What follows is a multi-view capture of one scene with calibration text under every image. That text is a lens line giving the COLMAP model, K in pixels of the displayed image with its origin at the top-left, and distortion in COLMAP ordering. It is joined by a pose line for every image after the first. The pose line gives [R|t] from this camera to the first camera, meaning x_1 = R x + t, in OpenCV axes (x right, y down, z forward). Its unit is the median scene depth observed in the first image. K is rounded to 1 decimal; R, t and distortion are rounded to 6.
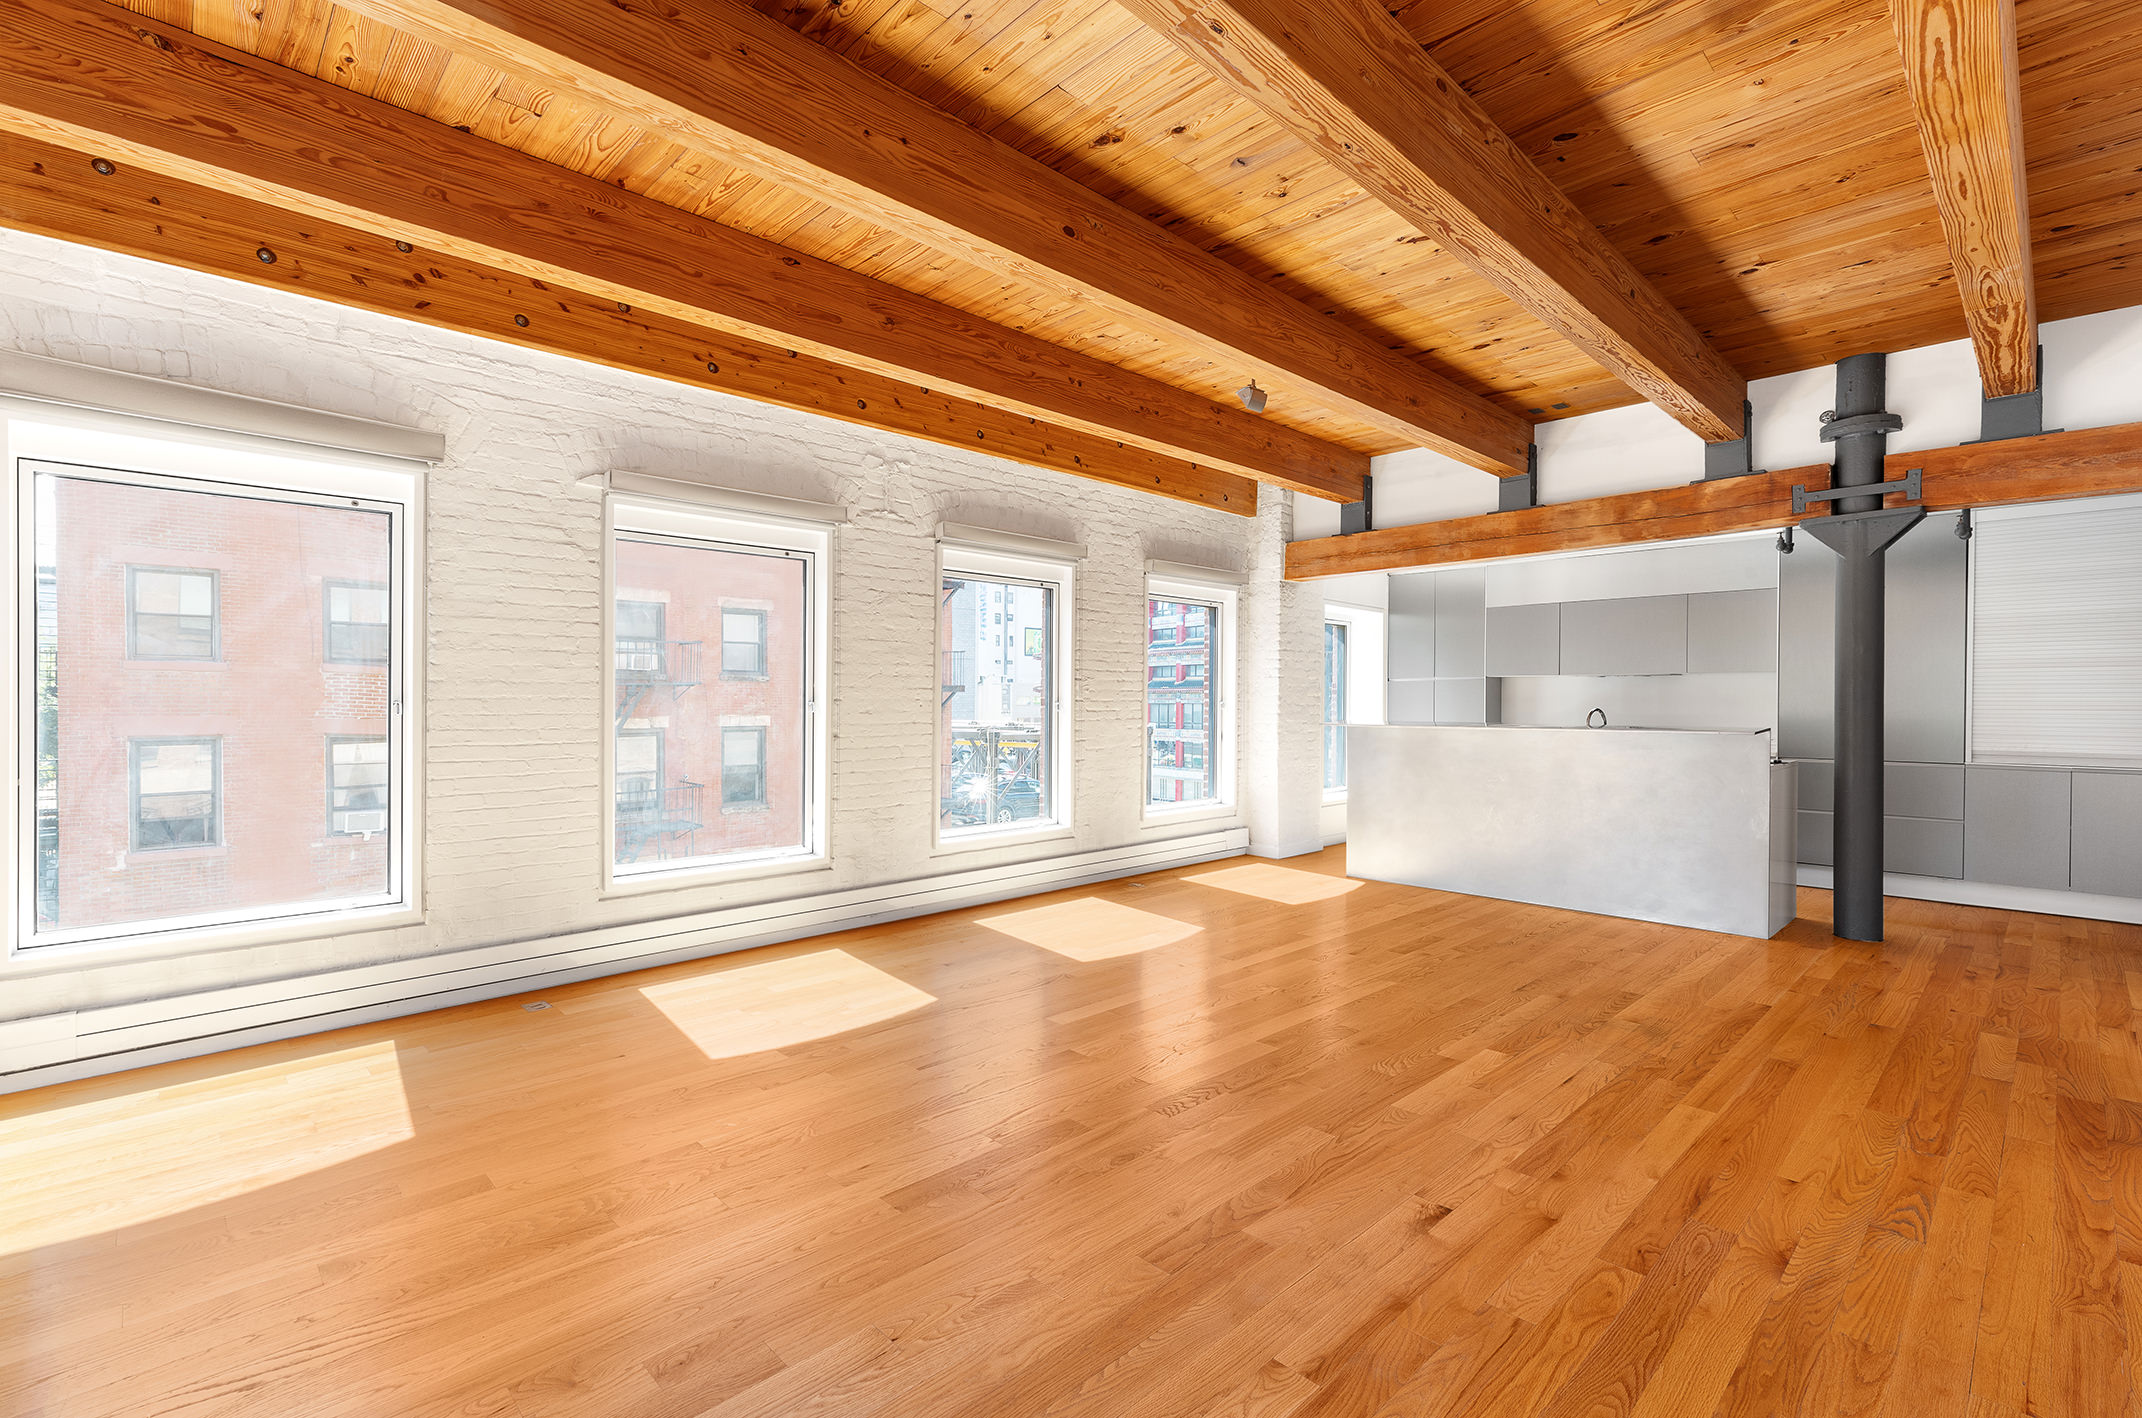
lens RADIAL K [[937.4, 0, 1063.3], [0, 937.4, 708.4], [0, 0, 1]] dist [0.001425, -0.000360]
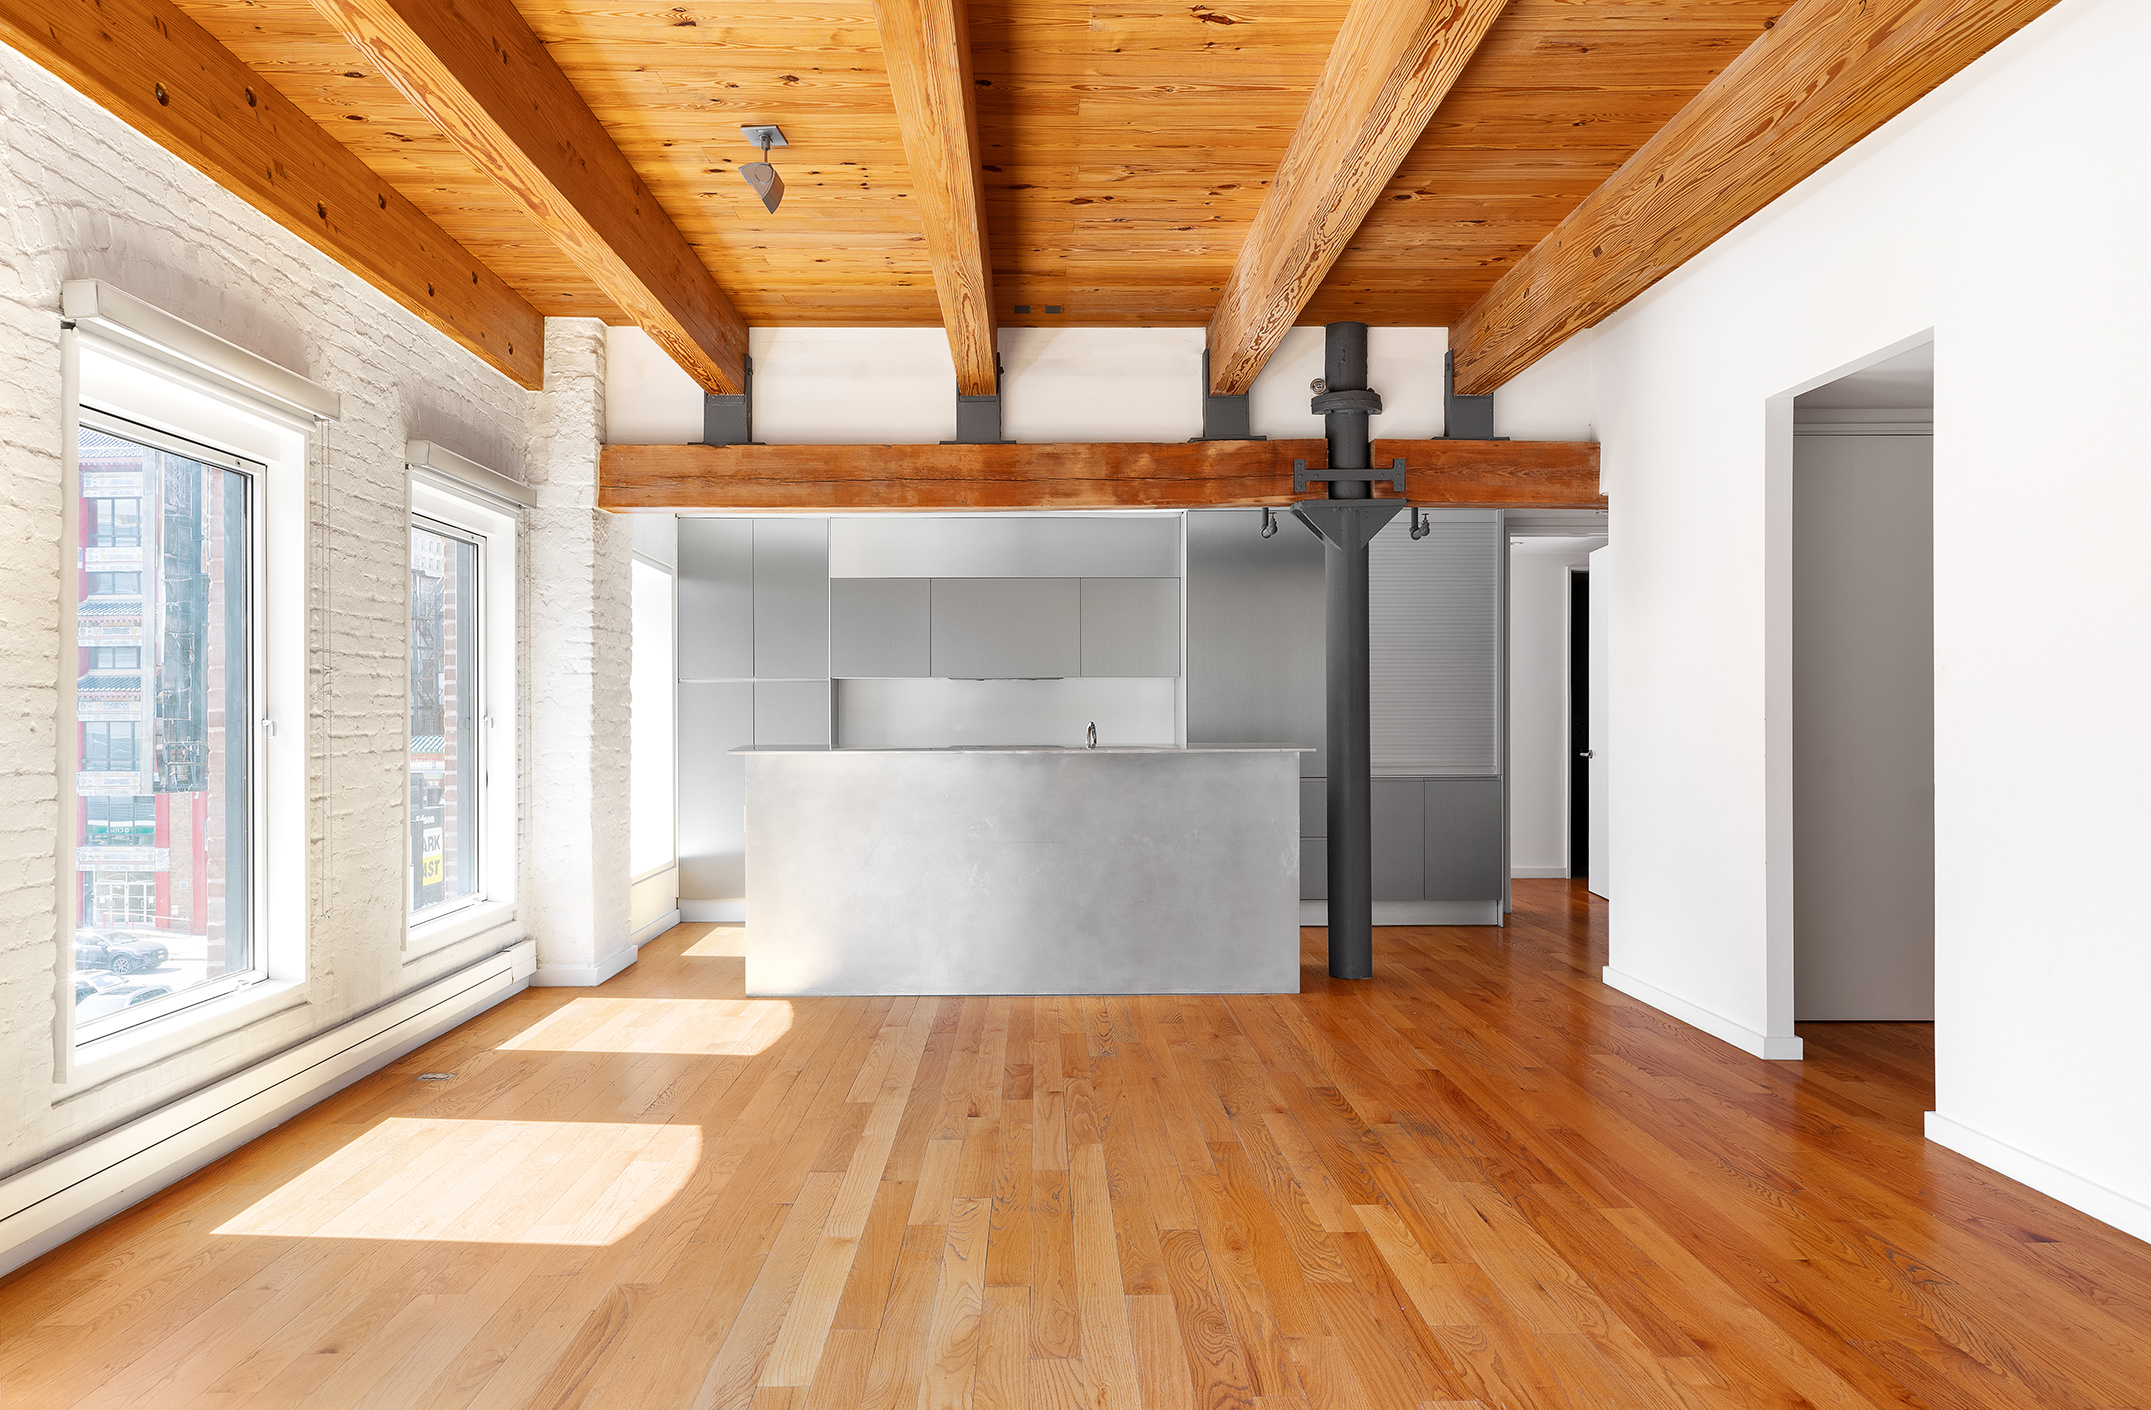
lens RADIAL K [[1398.2, 0, 1026.3], [0, 1398.2, 724.7], [0, 0, 1]] dist [0.009431, -0.001280]
pose [[0.684927, -0.010040, 0.728542, -0.329761], [0.010359, 0.999938, 0.004041, -0.003373], [-0.728538, 0.004779, 0.684989, 0.313476]]
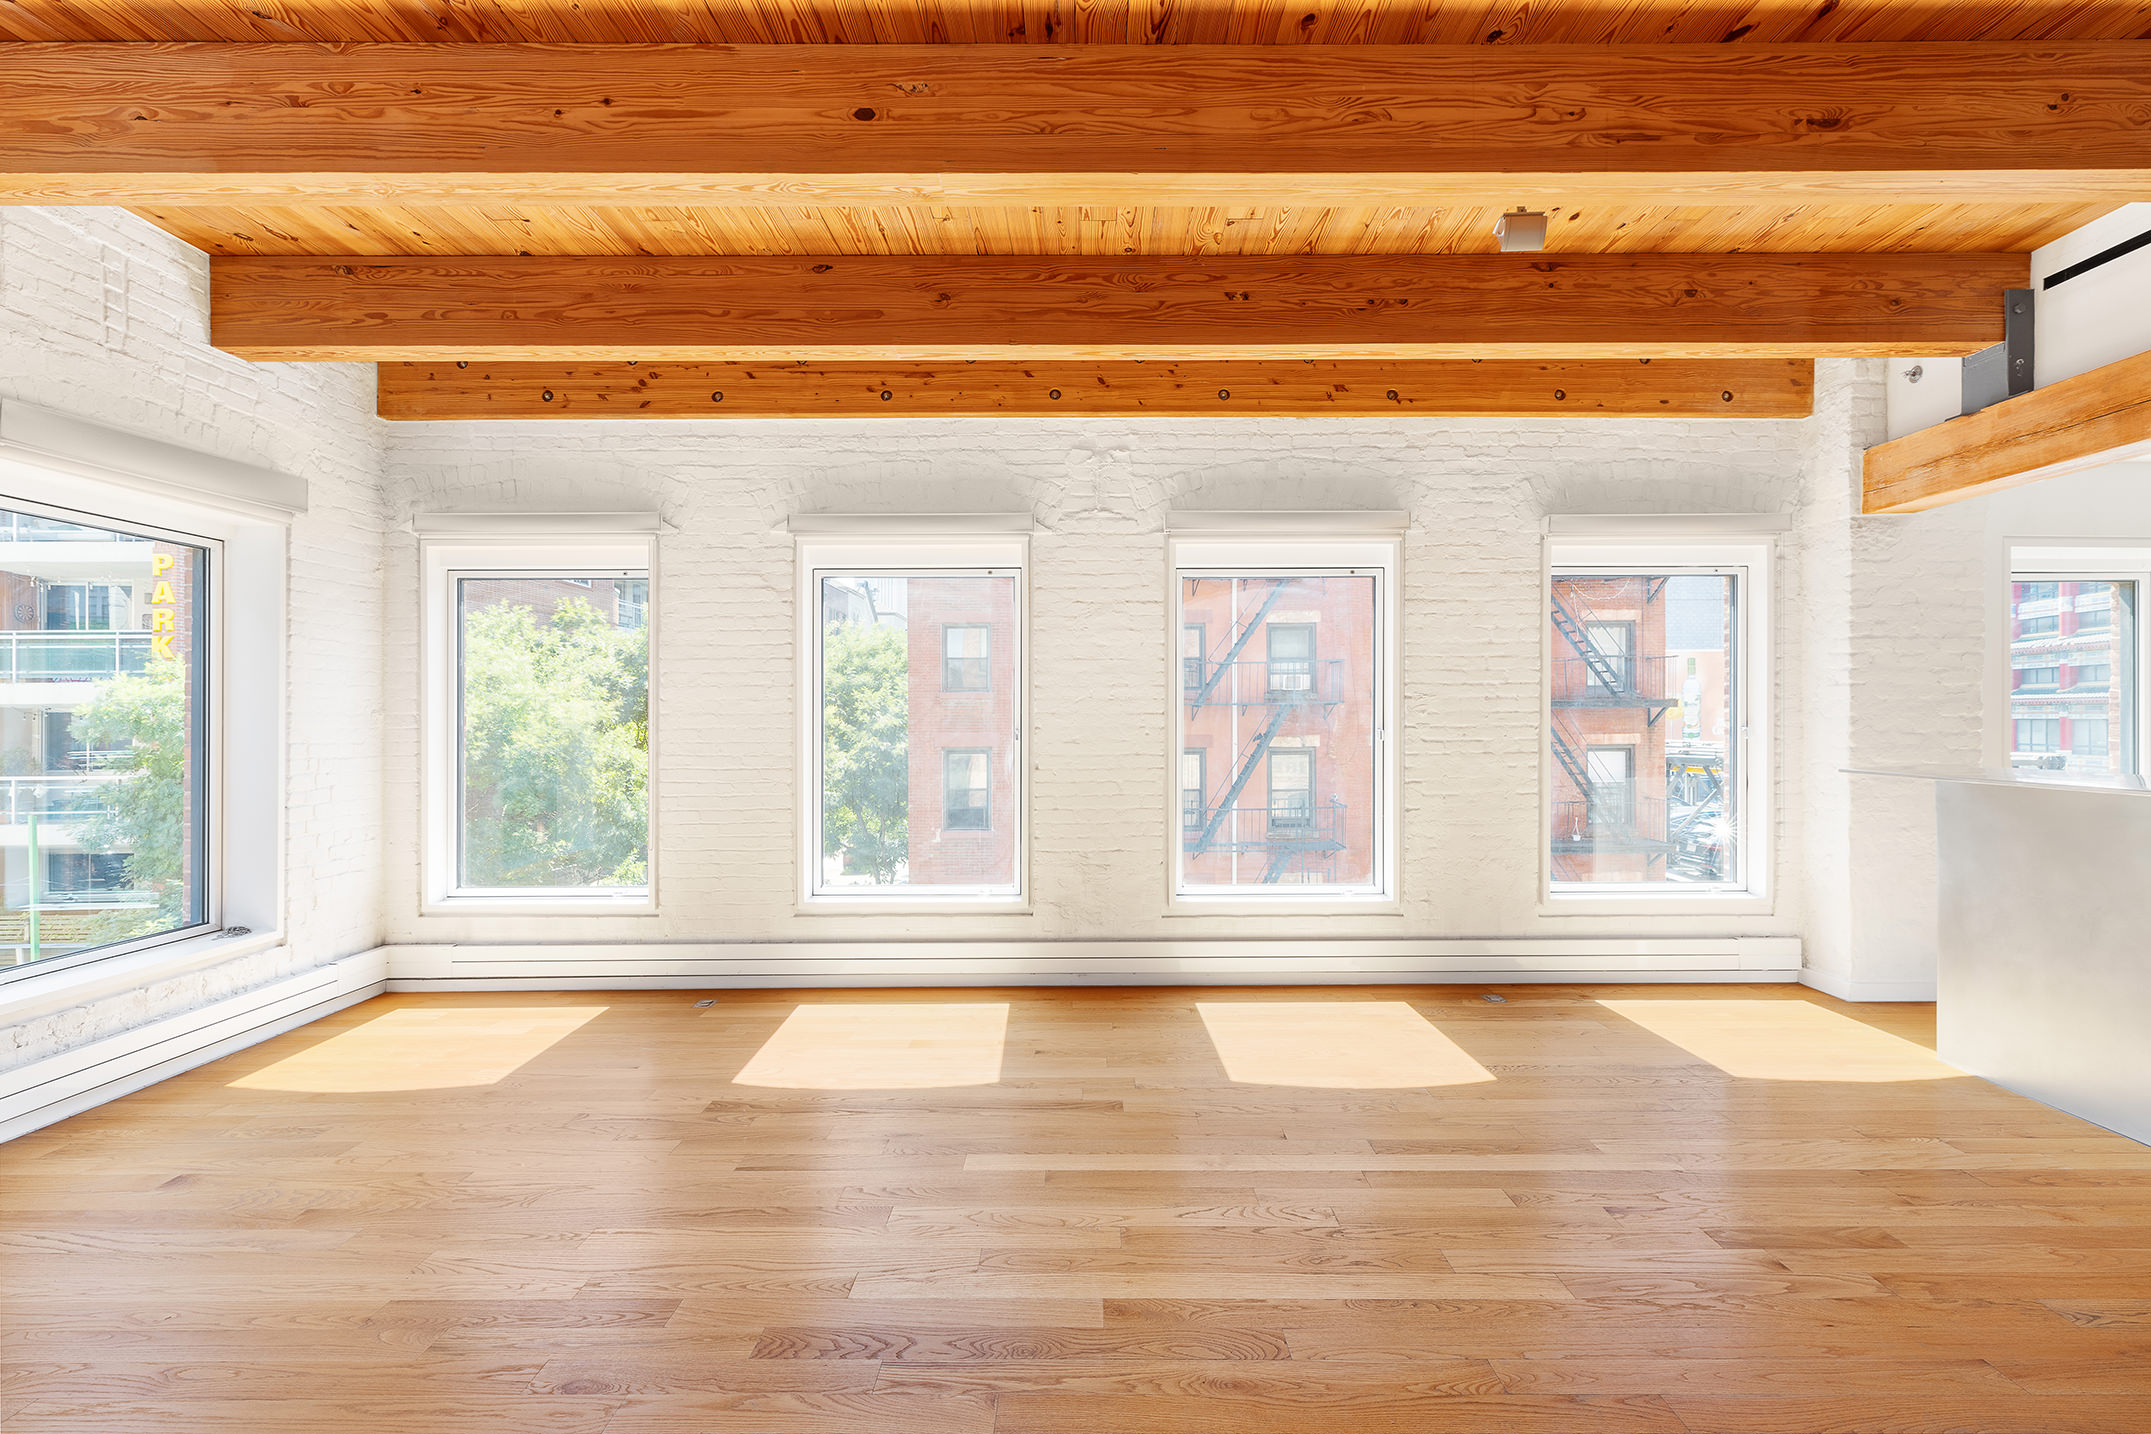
lens RADIAL K [[954.5, 0, 1091.5], [0, 954.5, 716.8], [0, 0, 1]] dist [0.001058, -0.000461]
pose [[0.727096, -0.005183, -0.686516, 0.442469], [-0.000799, 0.999964, -0.008396, -0.012352], [0.686536, 0.006653, 0.727066, 0.381383]]
